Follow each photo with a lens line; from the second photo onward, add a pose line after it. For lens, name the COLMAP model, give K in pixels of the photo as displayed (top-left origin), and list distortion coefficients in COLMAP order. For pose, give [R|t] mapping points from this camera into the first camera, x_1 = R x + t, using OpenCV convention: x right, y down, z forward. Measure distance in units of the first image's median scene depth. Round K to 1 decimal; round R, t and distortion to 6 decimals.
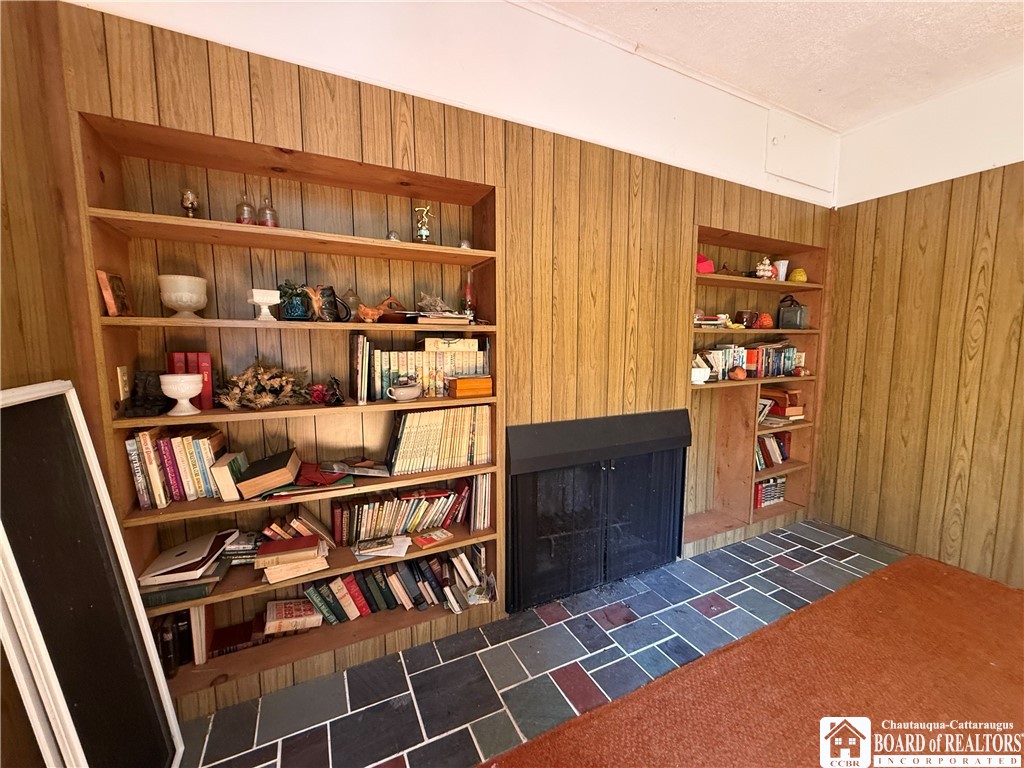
lens RADIAL K [[407.5, 0, 509.0], [0, 407.5, 385.7], [0, 0, 1]] dist [-0.000687, 0.000342]
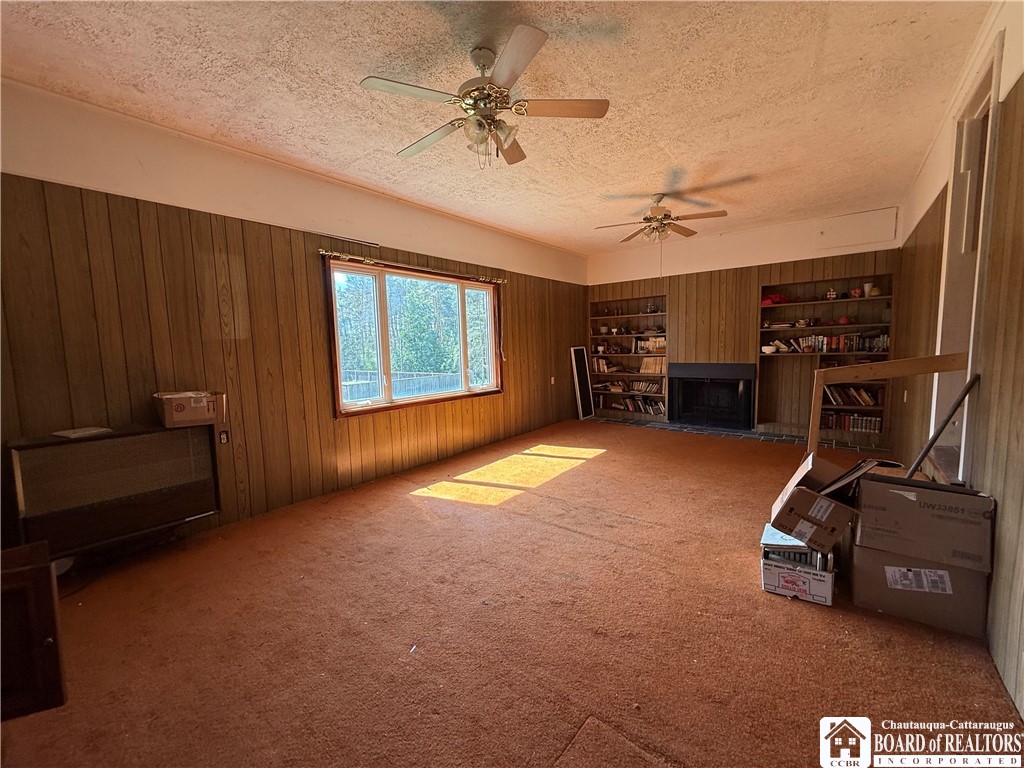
lens RADIAL K [[407.5, 0, 508.8], [0, 407.5, 385.4], [0, 0, 1]] dist [-0.000687, 0.000342]
pose [[0.411832, 0.081350, -0.907621, 2.645840], [-0.068371, 0.995958, 0.058245, 0.188532], [0.908691, 0.038068, 0.415730, -1.679060]]
